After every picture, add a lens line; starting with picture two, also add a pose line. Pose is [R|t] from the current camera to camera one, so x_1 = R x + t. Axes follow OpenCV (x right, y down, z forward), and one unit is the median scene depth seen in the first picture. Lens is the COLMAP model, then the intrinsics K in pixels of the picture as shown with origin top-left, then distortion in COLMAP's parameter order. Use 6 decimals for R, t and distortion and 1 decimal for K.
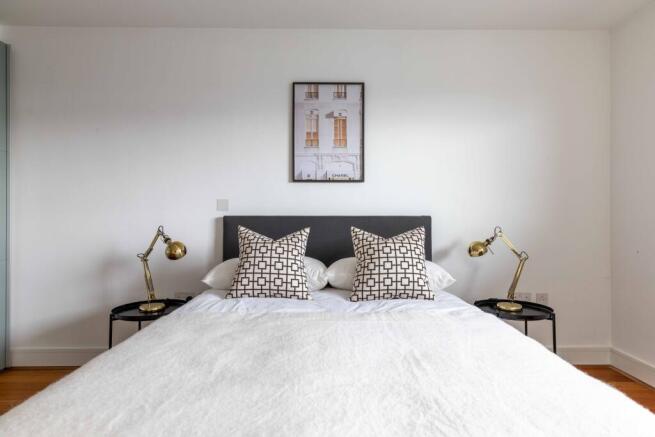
lens RADIAL K [[374.0, 0, 329.9], [0, 374.0, 218.9], [0, 0, 1]] dist [-0.000277, 0.001790]
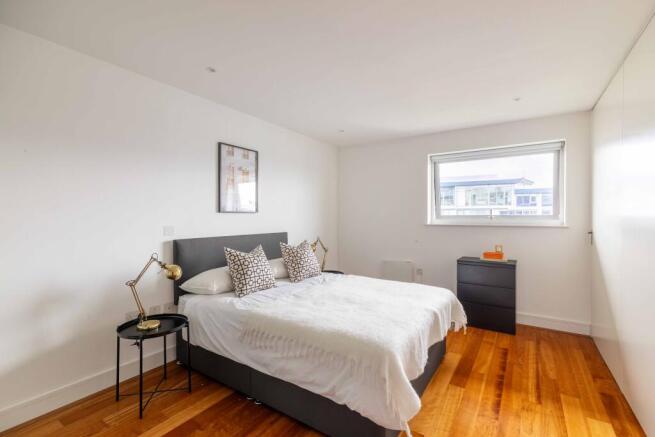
lens RADIAL K [[298.8, 0, 329.2], [0, 298.8, 218.0], [0, 0, 1]] dist [0.000409, -0.000018]
pose [[0.548017, -0.006507, 0.836442, -0.814732], [0.012560, 0.999921, -0.000450, -0.072097], [-0.836373, 0.010752, 0.548056, 0.038464]]
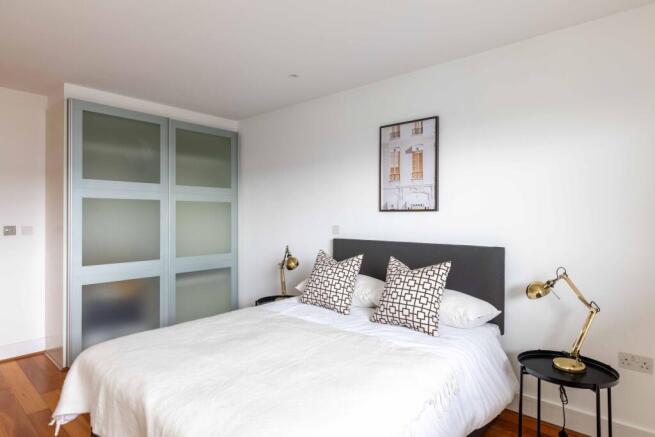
lens RADIAL K [[374.0, 0, 331.4], [0, 374.0, 214.6], [0, 0, 1]] dist [-0.000277, 0.001790]
pose [[0.749454, -0.002815, -0.662051, 0.557315], [-0.006968, 0.999902, -0.012140, -0.074475], [0.662020, 0.013711, 0.749360, 0.026657]]
